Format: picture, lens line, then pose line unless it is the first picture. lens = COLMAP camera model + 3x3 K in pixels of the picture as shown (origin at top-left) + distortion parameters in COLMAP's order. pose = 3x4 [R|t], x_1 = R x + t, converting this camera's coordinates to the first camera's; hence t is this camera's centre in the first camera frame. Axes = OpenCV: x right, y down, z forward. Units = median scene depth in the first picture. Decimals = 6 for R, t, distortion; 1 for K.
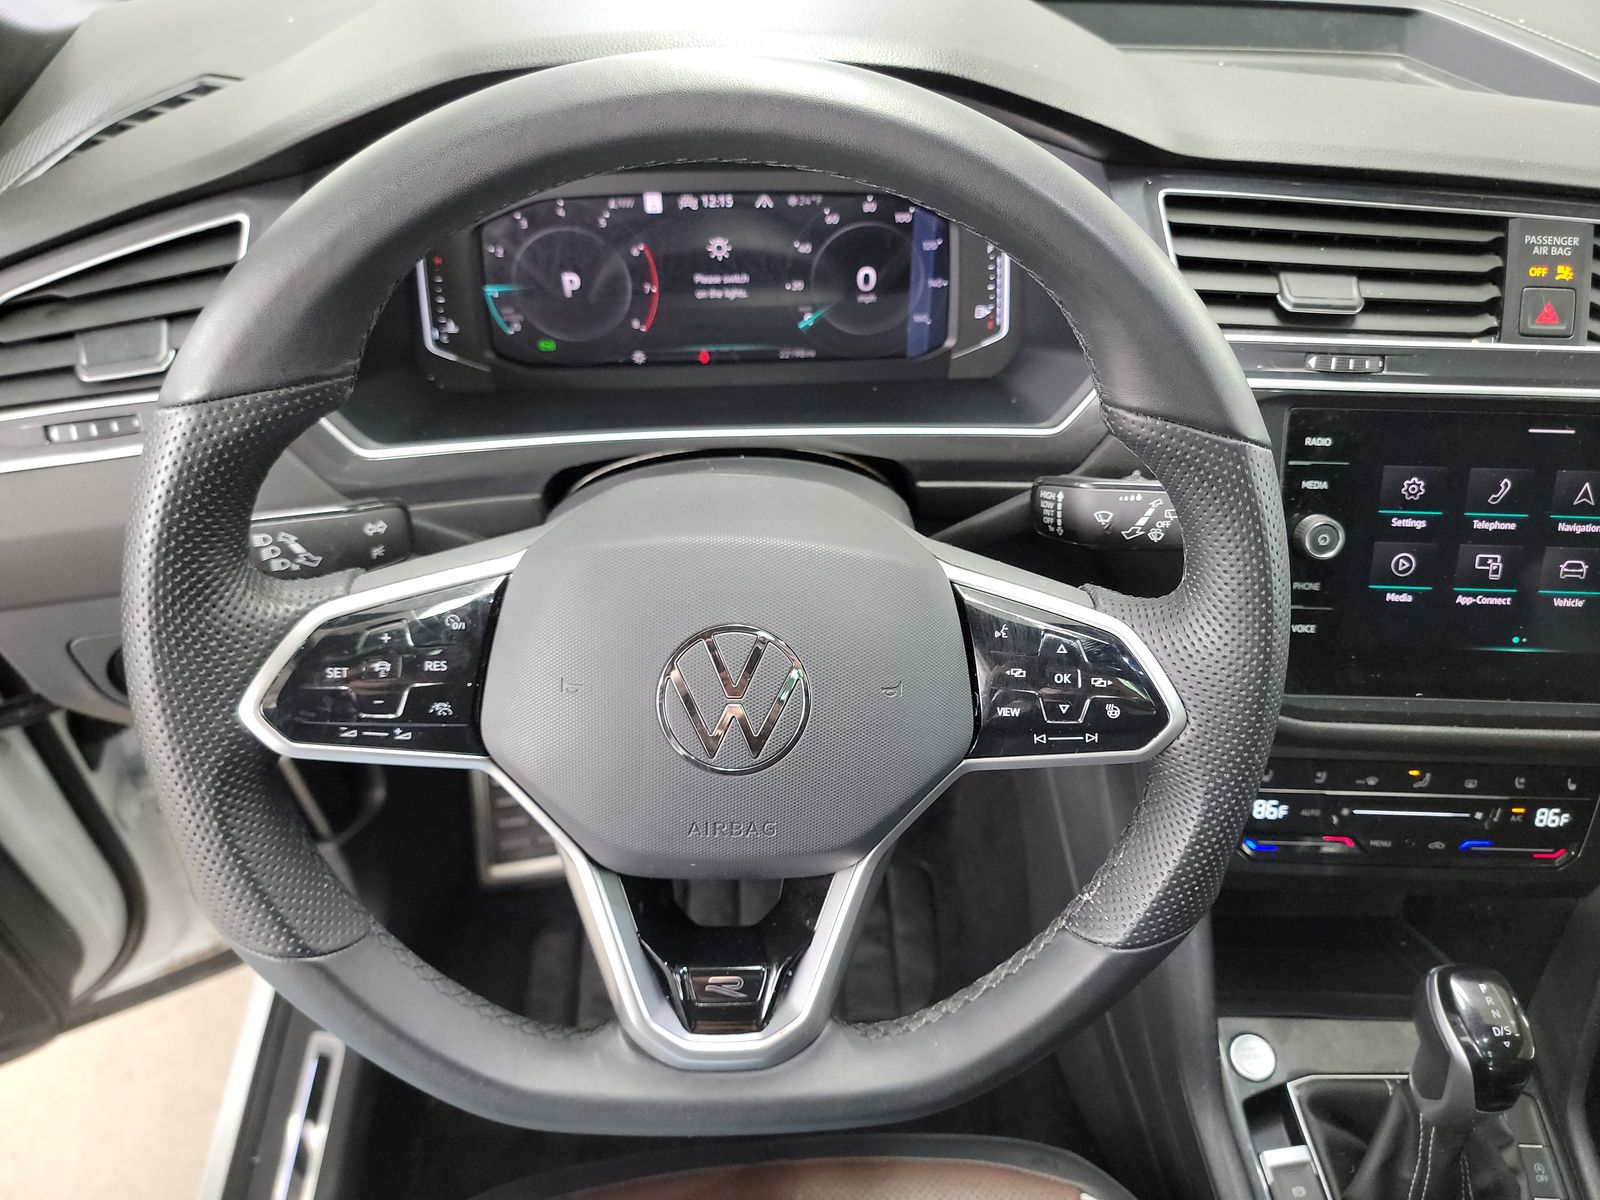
lens RADIAL K [[1128.1, 0, 828.3], [0, 1128.1, 591.5], [0, 0, 1]] dist [0.065521, -0.065862]
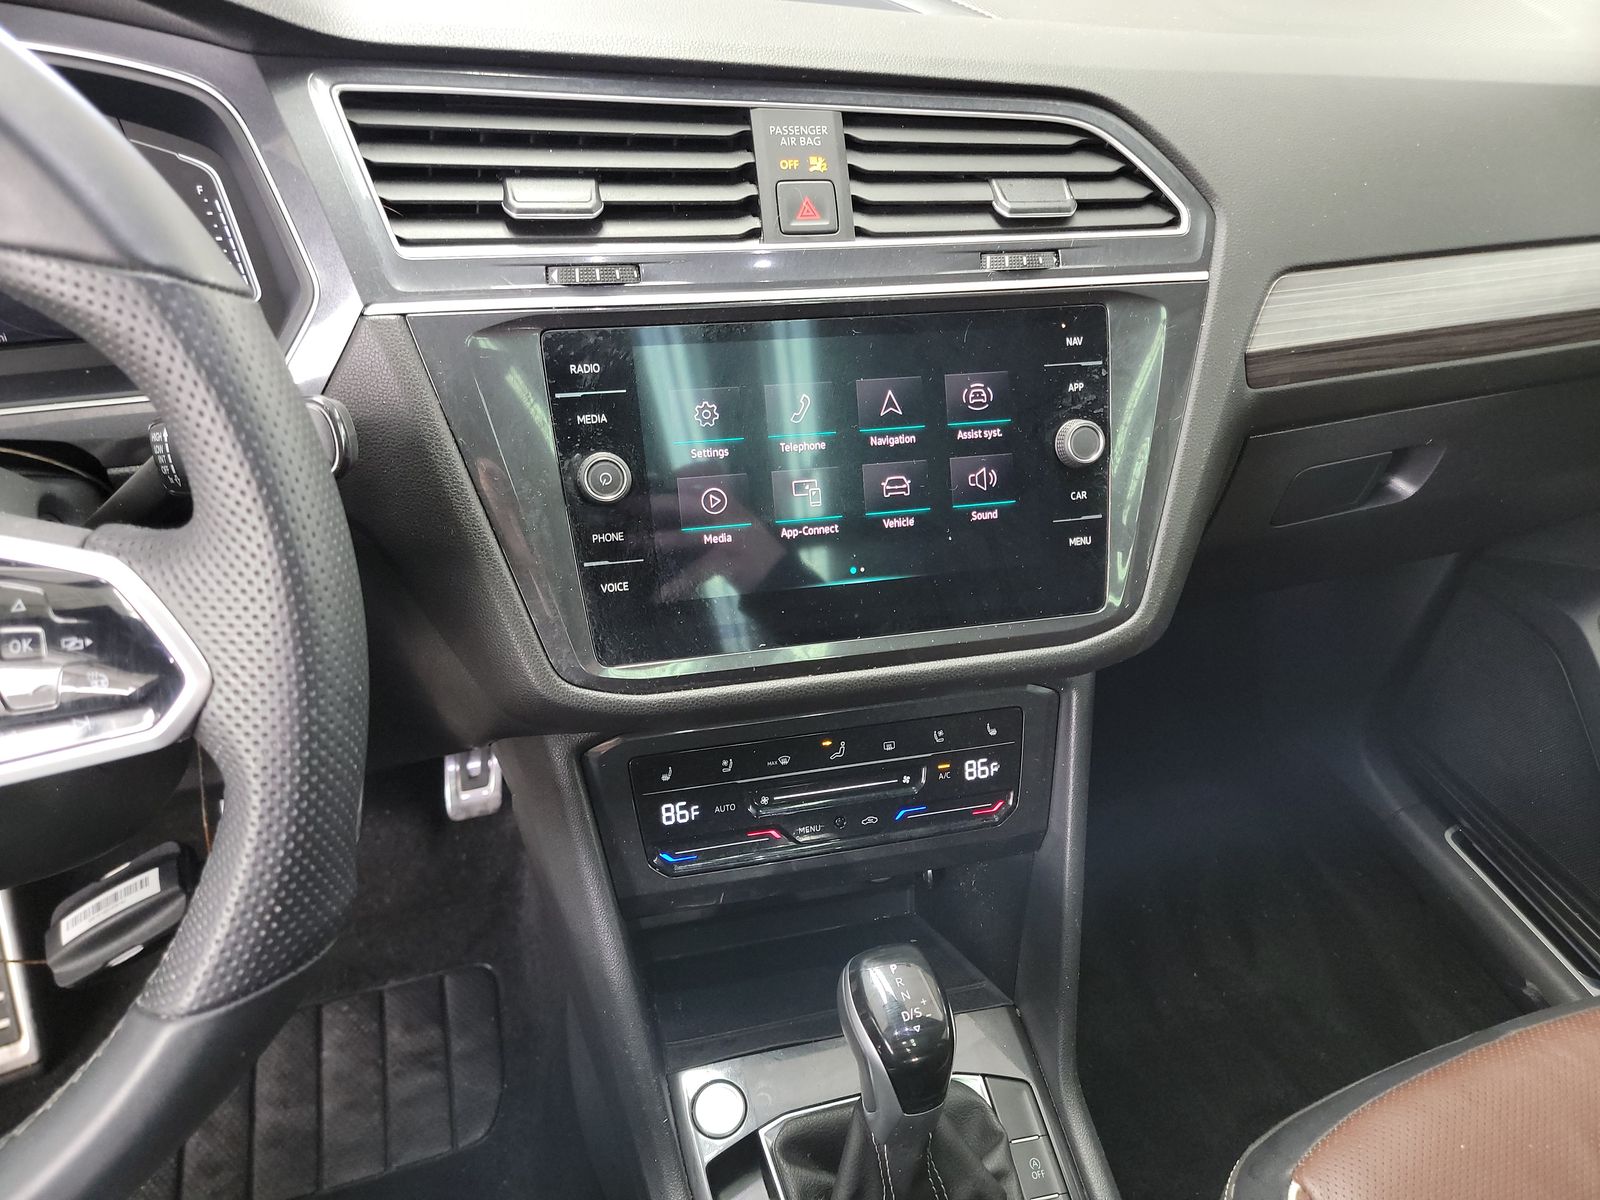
lens RADIAL K [[1128.1, 0, 828.3], [0, 1128.1, 591.5], [0, 0, 1]] dist [0.065521, -0.065862]
pose [[0.968311, -0.128157, 0.214360, 0.393264], [0.146168, 0.986757, -0.070331, 0.120157], [-0.202508, 0.099435, 0.974219, 0.137705]]
